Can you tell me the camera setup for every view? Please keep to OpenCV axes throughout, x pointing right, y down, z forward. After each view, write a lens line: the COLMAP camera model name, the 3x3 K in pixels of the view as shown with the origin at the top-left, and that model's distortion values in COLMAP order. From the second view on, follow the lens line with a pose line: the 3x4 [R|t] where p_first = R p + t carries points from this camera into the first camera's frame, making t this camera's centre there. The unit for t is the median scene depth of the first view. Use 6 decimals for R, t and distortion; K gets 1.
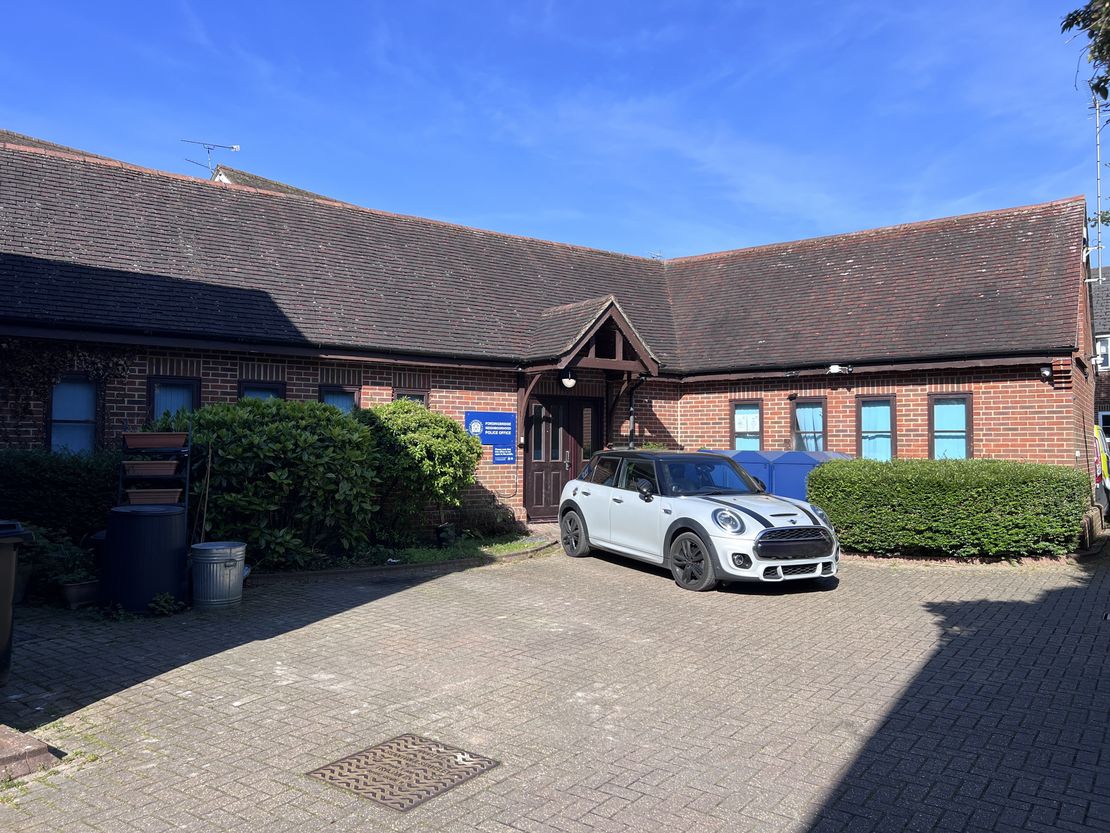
lens RADIAL K [[829.6, 0, 552.2], [0, 829.6, 421.9], [0, 0, 1]] dist [0.070646, -0.082596]
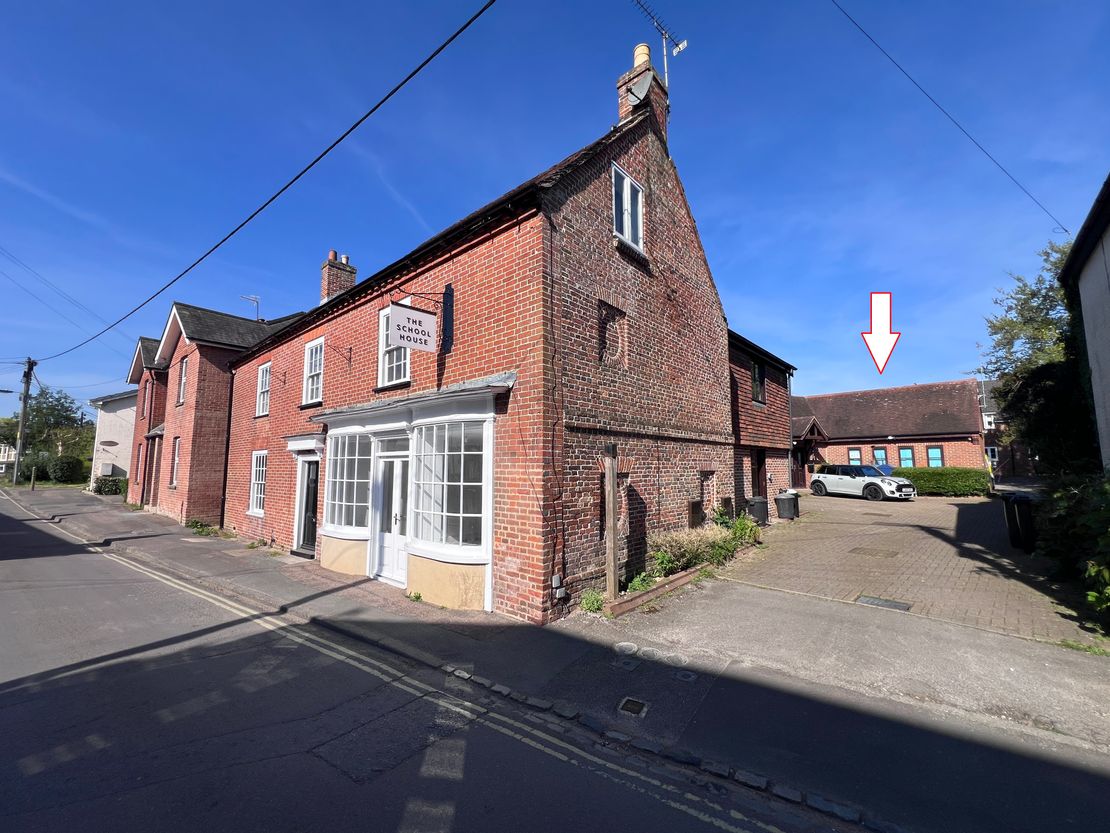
lens RADIAL K [[445.1, 0, 555.0], [0, 445.1, 416.5], [0, 0, 1]] dist [-0.002869, 0.000395]
pose [[0.983734, -0.026669, -0.177641, -0.601886], [0.012675, 0.996758, -0.079449, -0.027567], [0.179183, 0.075905, 0.980883, -0.858650]]
